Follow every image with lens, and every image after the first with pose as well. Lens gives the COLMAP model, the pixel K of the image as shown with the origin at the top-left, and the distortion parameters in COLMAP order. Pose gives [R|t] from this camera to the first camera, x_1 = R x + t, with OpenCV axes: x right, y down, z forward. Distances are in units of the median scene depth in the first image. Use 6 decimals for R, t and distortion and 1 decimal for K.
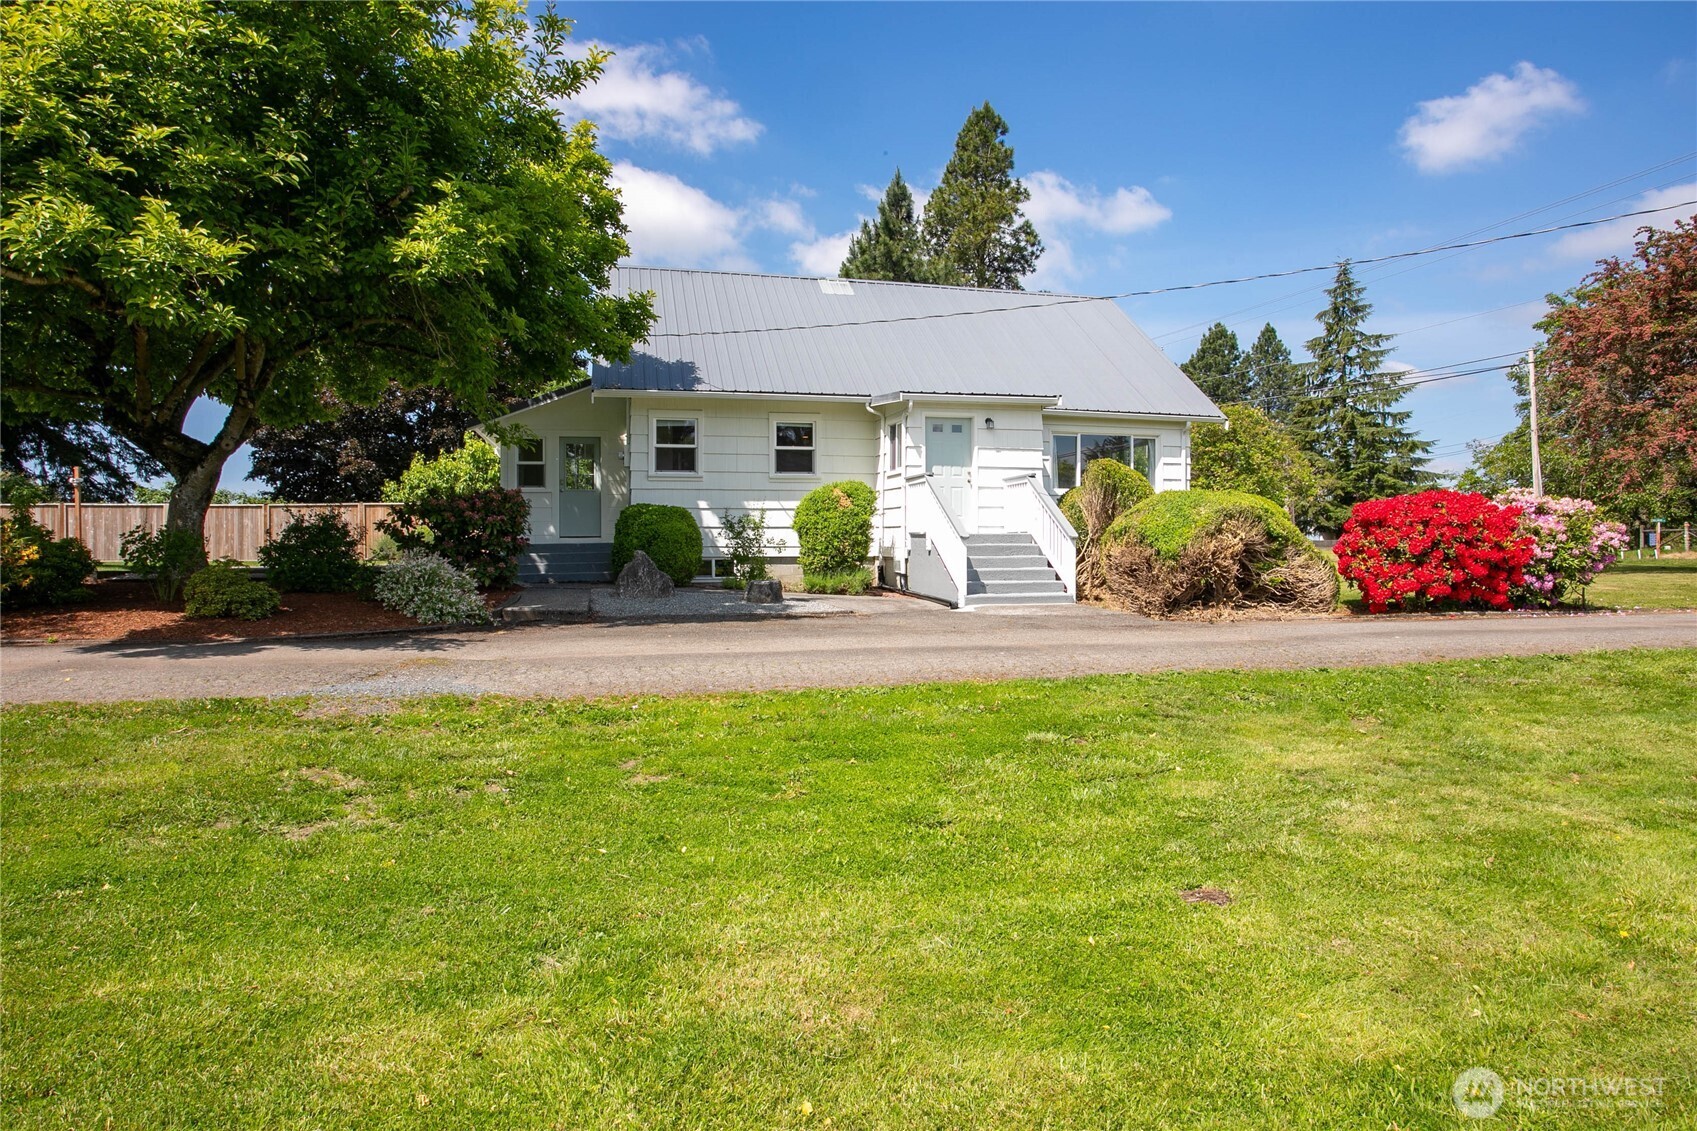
lens RADIAL K [[996.6, 0, 842.8], [0, 996.6, 569.4], [0, 0, 1]] dist [0.007591, 0.001249]
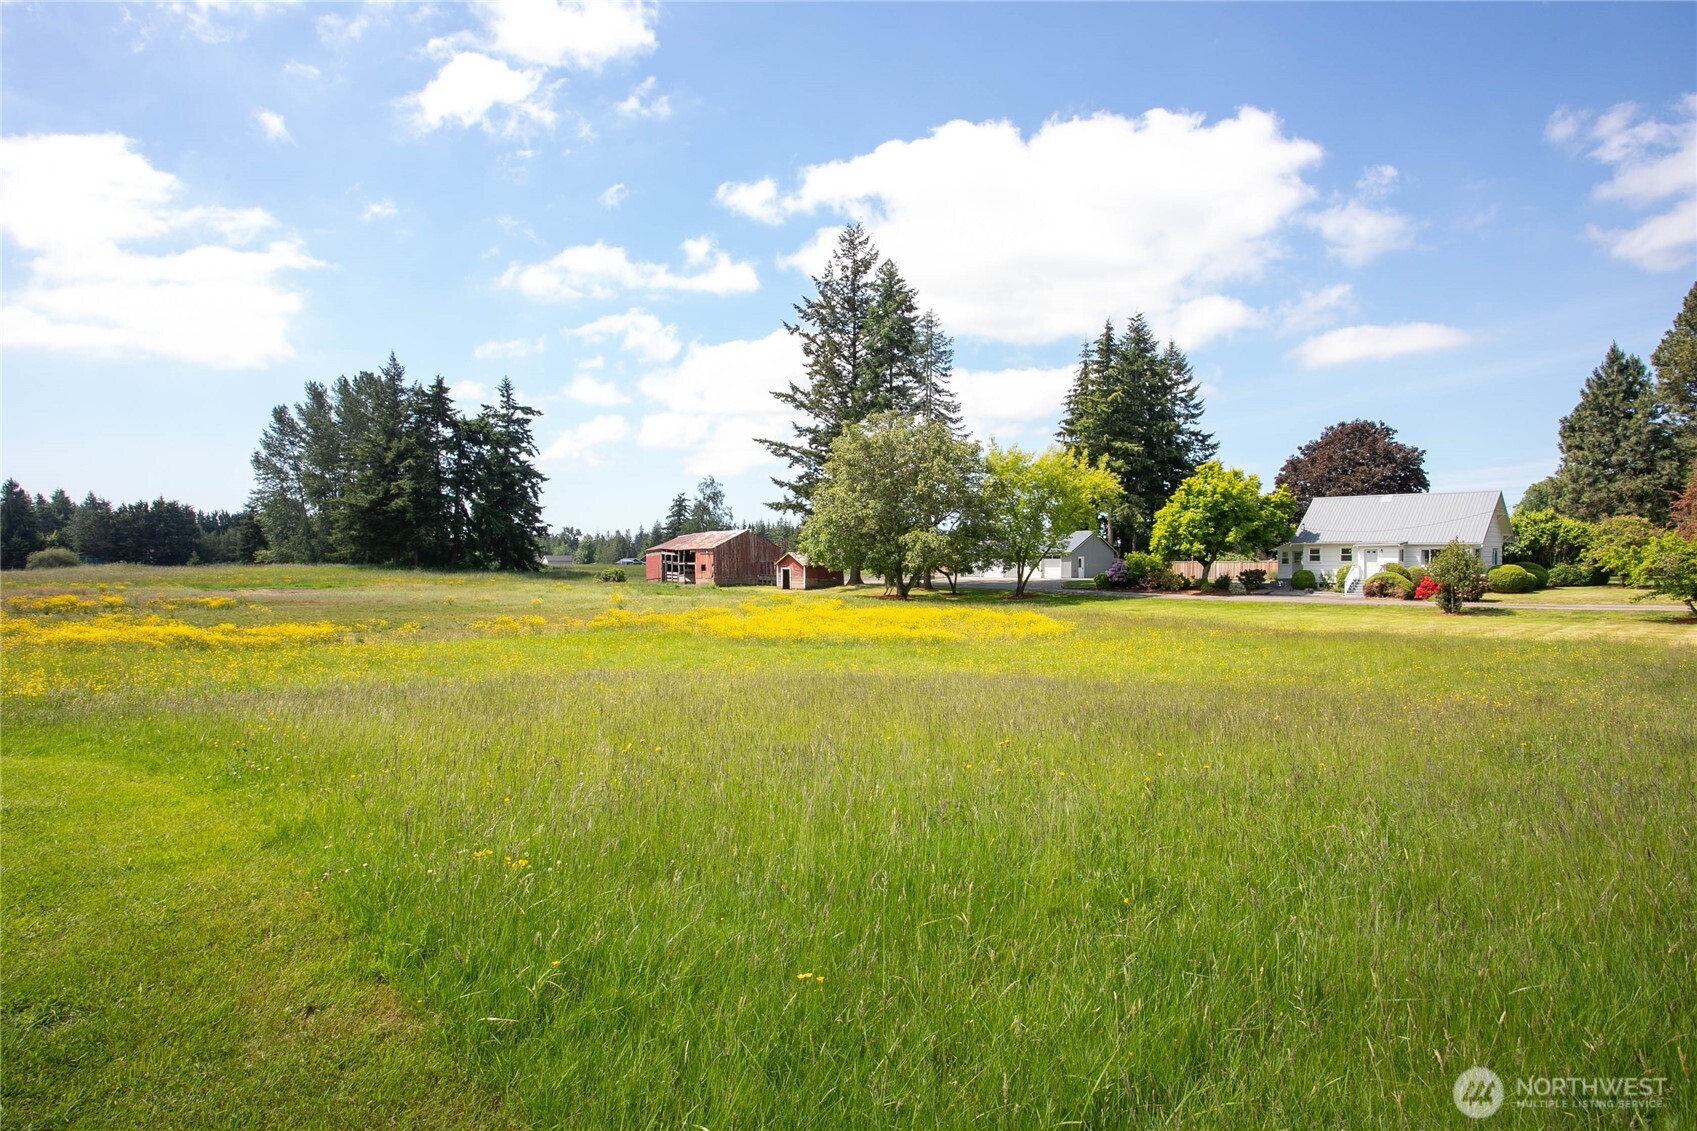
lens RADIAL K [[967.4, 0, 847.3], [0, 967.4, 563.1], [0, 0, 1]] dist [-0.028938, 0.004276]
pose [[0.540838, -0.000518, -0.841127, 2.022892], [-0.013591, 0.999864, -0.009354, -0.030988], [0.841017, 0.016490, 0.540757, -2.599415]]
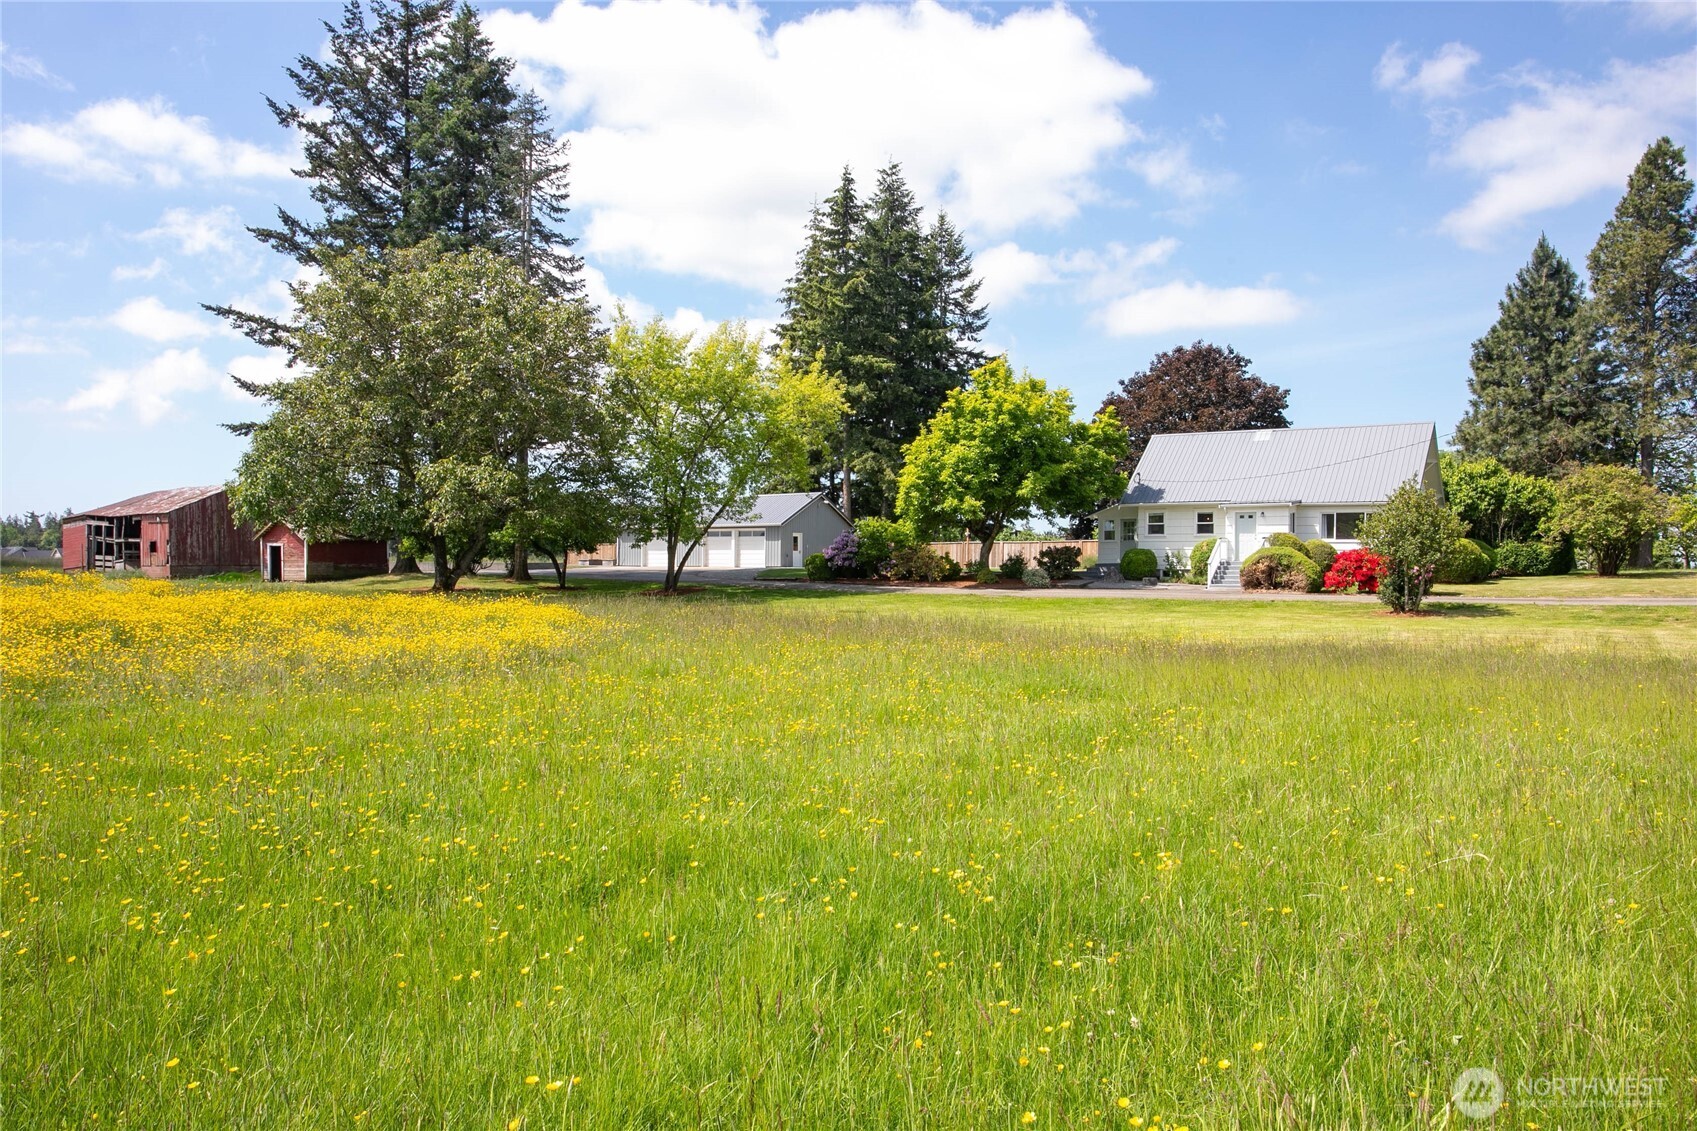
lens RADIAL K [[1290.5, 0, 841.9], [0, 1290.5, 561.6], [0, 0, 1]] dist [-0.044546, -0.005013]
pose [[0.724934, 0.002059, -0.688815, 1.409383], [-0.017989, 0.999711, -0.015943, 0.029805], [0.688583, 0.023949, 0.724762, -1.748338]]
